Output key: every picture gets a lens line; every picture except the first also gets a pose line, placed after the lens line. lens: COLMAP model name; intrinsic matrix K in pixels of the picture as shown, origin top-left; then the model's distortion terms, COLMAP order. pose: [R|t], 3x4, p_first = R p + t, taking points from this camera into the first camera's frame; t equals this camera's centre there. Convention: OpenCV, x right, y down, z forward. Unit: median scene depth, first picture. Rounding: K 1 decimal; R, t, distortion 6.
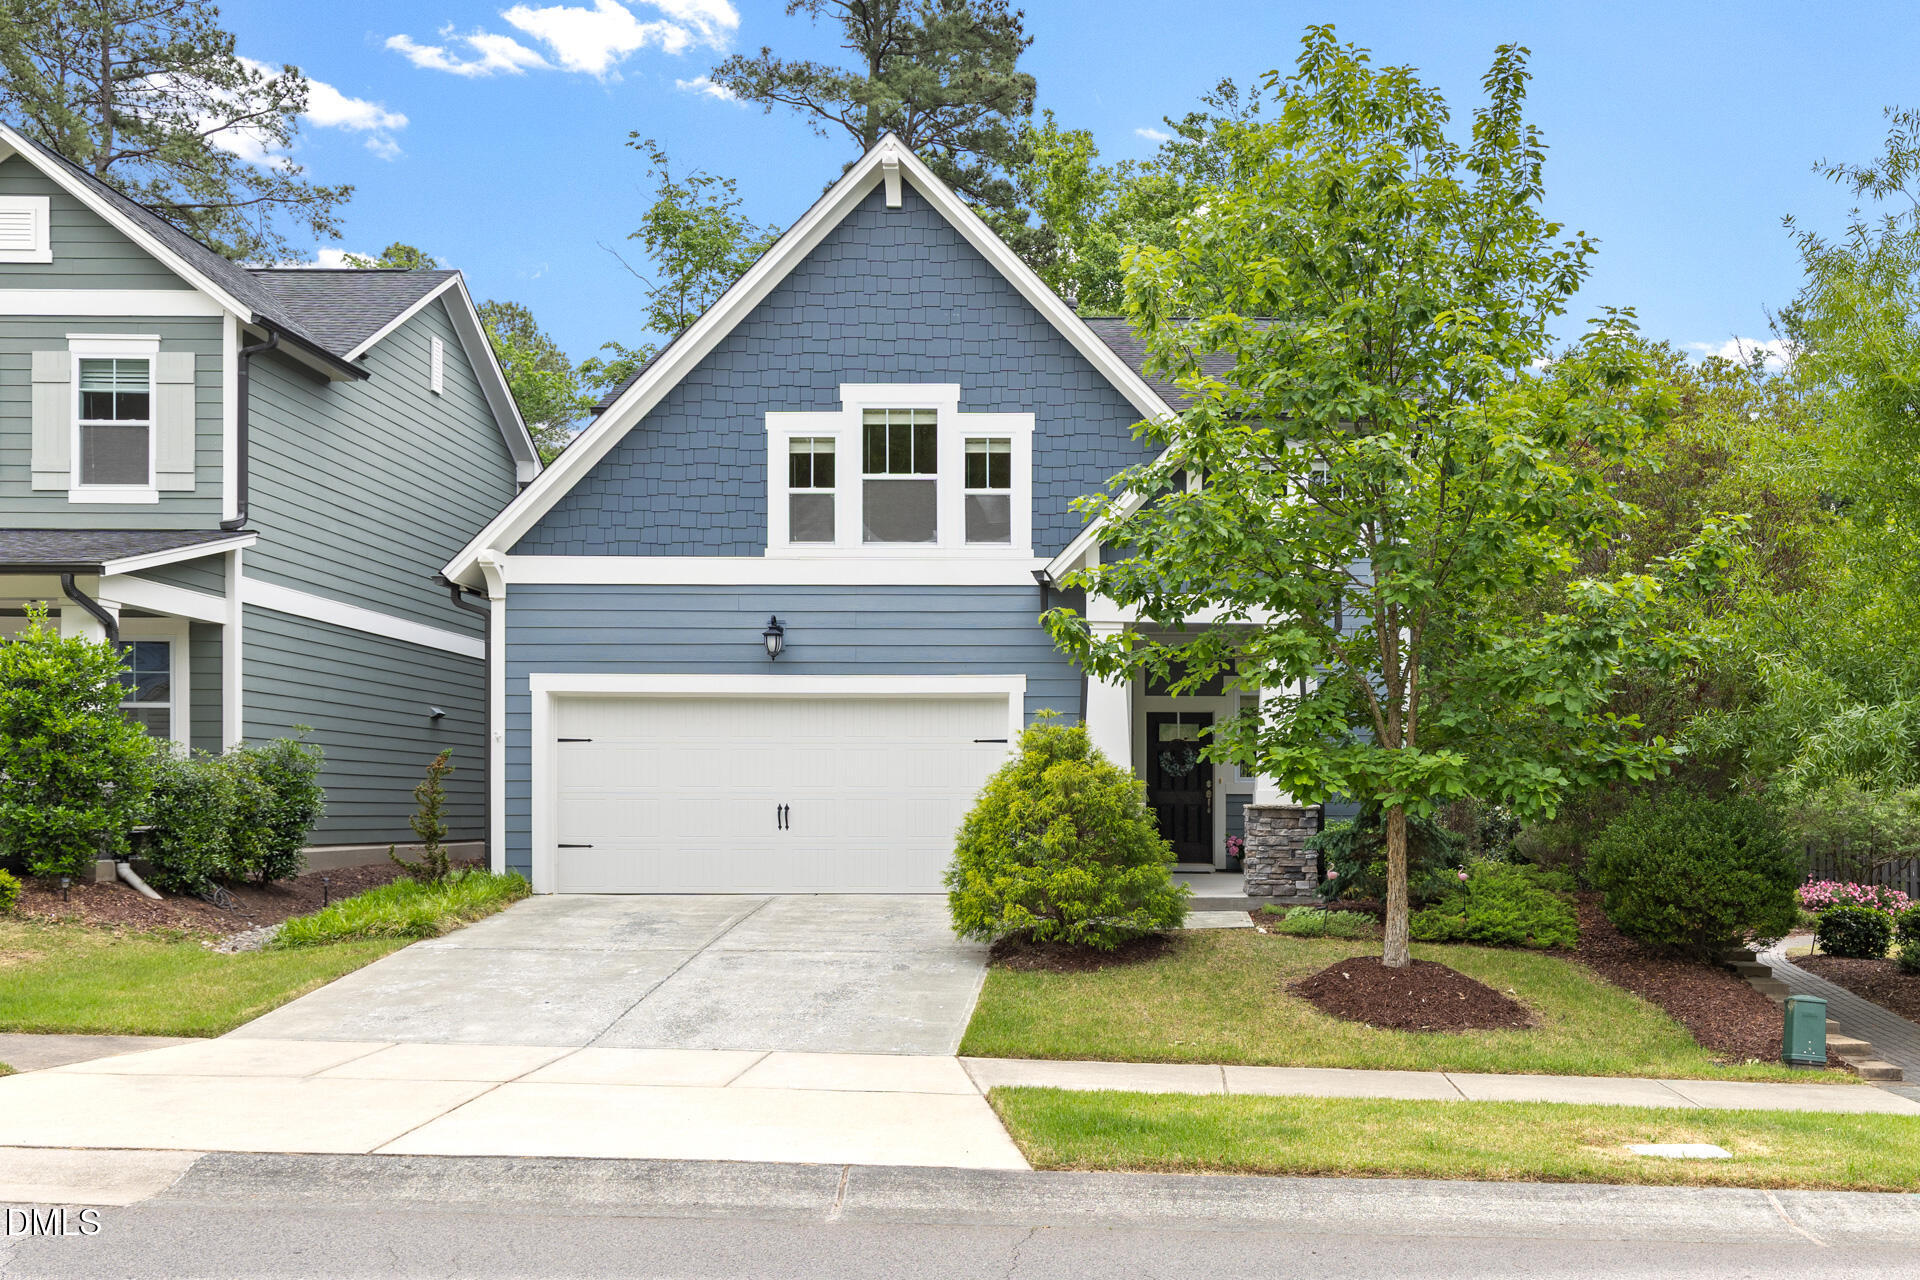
lens RADIAL K [[2131.1, 0, 960.1], [0, 2131.1, 644.3], [0, 0, 1]] dist [-0.004134, 0.000000]
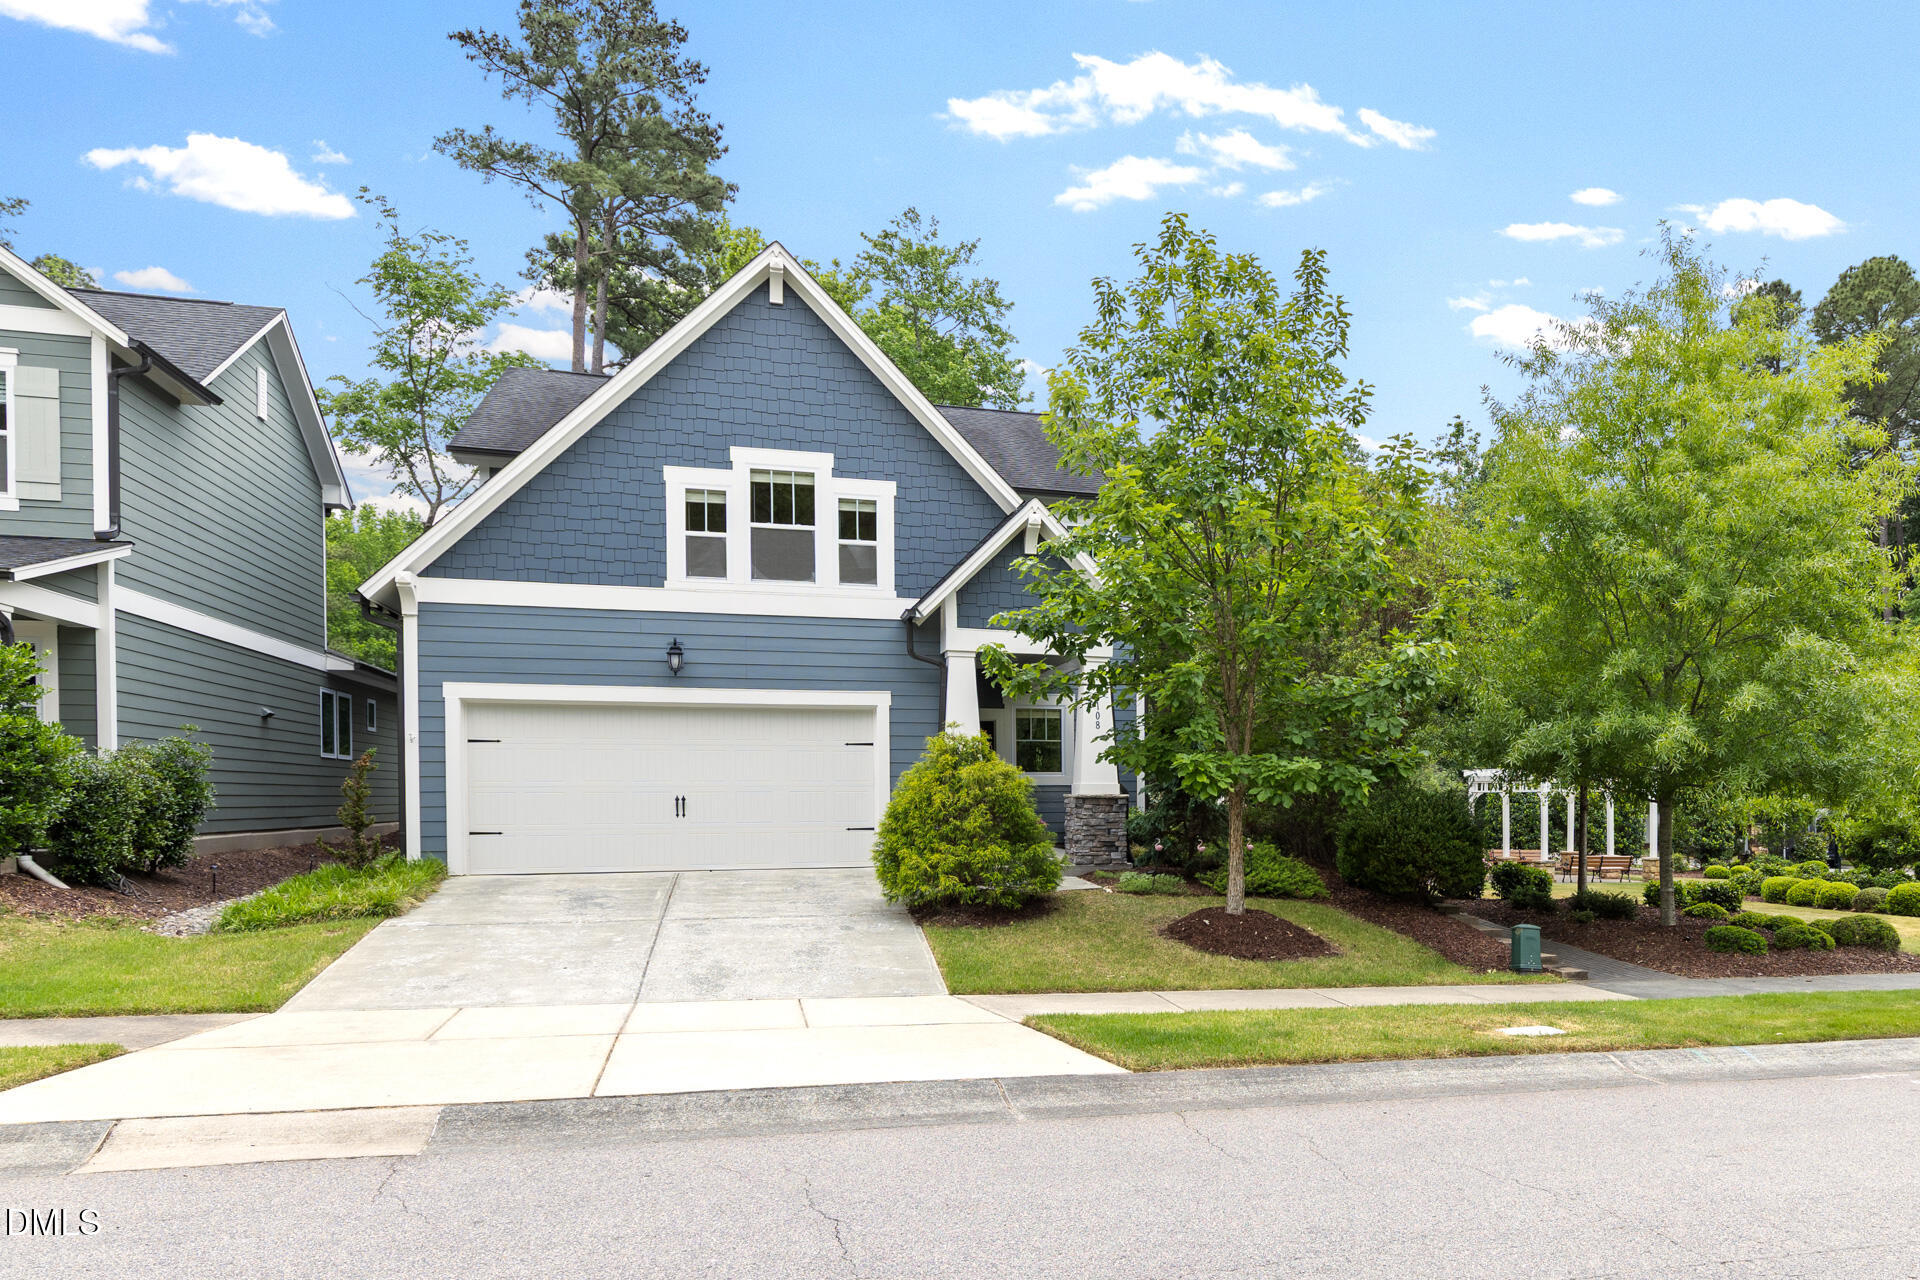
lens RADIAL K [[1881.8, 0, 959.4], [0, 1881.8, 643.5], [0, 0, 1]] dist [-0.012972, 0.000000]
pose [[0.923691, 0.023716, 0.382403, -0.345131], [-0.024683, 0.999693, -0.002378, -0.011773], [-0.382342, -0.007242, 0.923993, -0.033486]]
